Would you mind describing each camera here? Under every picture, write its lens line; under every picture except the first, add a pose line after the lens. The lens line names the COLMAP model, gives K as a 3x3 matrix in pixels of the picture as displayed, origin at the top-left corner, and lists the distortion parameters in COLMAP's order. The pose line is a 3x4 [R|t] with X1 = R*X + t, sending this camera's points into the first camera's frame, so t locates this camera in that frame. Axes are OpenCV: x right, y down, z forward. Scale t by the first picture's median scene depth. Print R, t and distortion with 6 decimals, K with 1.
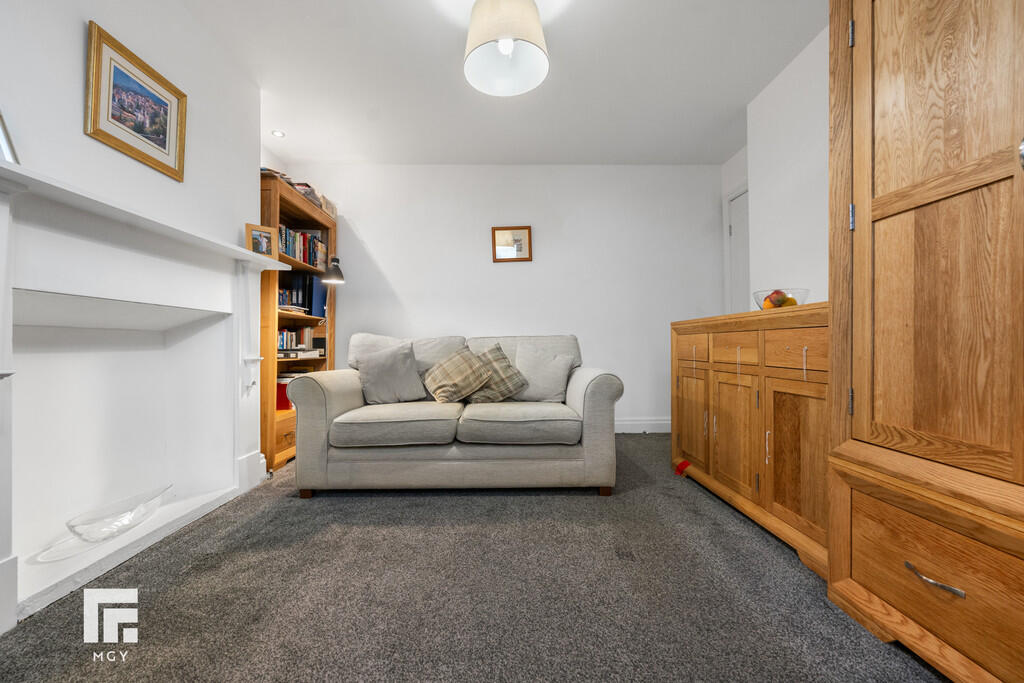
lens RADIAL K [[420.2, 0, 511.8], [0, 420.2, 340.1], [0, 0, 1]] dist [-0.001715, -0.000110]
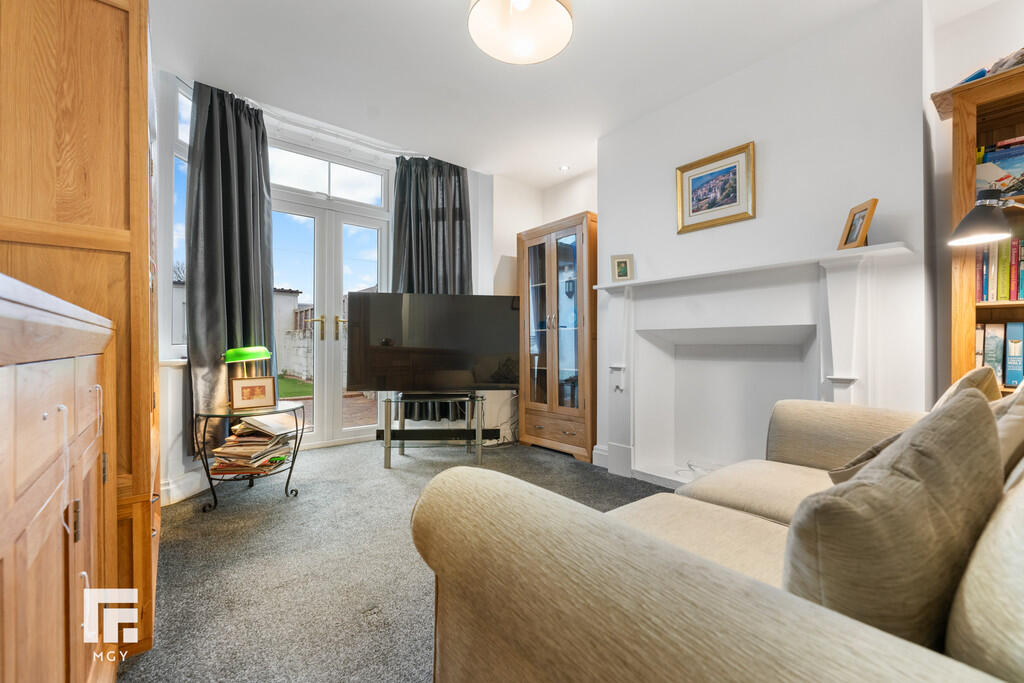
lens RADIAL K [[420.2, 0, 515.9], [0, 420.2, 346.0], [0, 0, 1]] dist [-0.001715, -0.000110]
pose [[-0.785506, -0.004359, -0.618838, 0.460286], [0.004173, 0.999915, -0.012340, -0.016486], [0.618839, -0.012275, -0.785422, 1.586673]]
